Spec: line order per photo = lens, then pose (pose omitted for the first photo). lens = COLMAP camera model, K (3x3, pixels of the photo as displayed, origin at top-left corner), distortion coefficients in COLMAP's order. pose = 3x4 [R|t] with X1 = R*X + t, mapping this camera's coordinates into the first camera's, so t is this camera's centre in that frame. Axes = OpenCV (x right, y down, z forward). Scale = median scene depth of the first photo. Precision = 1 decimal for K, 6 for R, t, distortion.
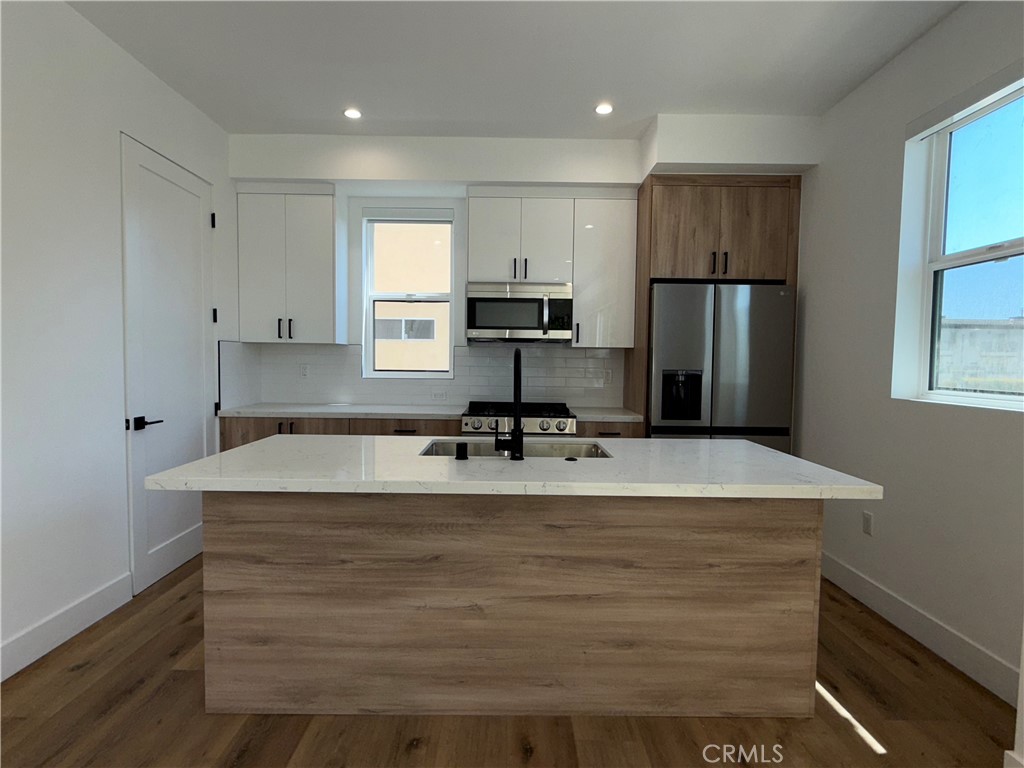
lens RADIAL K [[514.3, 0, 514.5], [0, 514.3, 390.1], [0, 0, 1]] dist [0.000606, -0.000859]
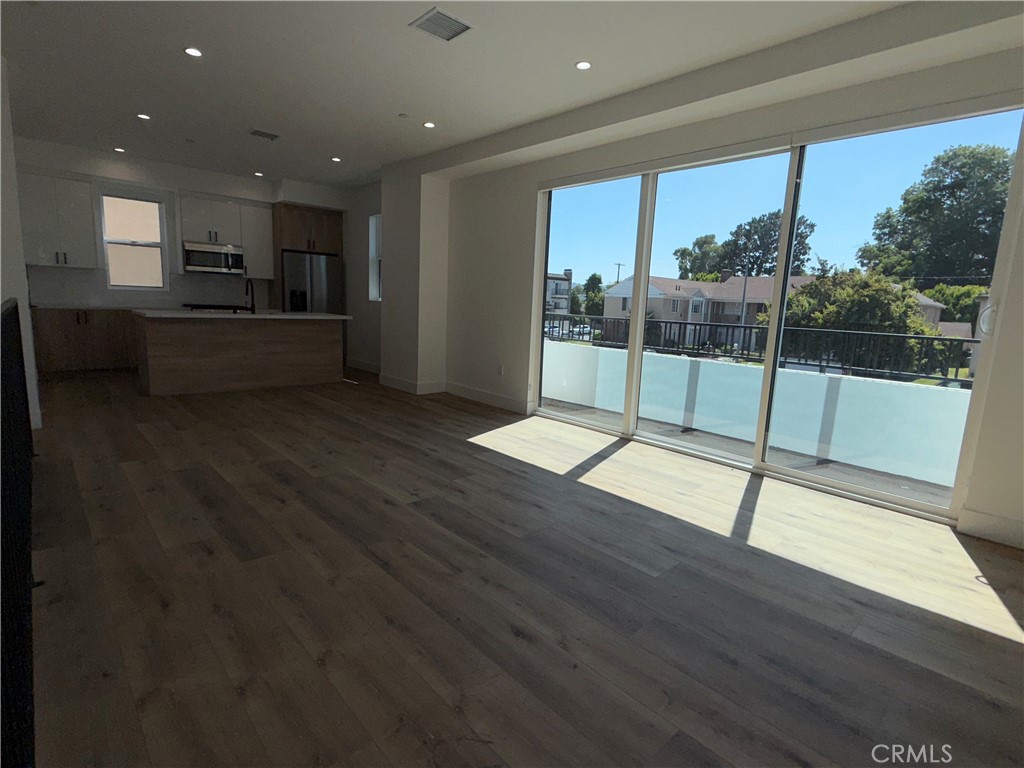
lens RADIAL K [[514.3, 0, 512.9], [0, 514.3, 385.5], [0, 0, 1]] dist [0.000606, -0.000859]
pose [[0.743212, -0.087772, 0.663273, -0.518857], [-0.004507, 0.990678, 0.136148, 0.065428], [-0.669041, -0.104176, 0.735889, -1.375280]]
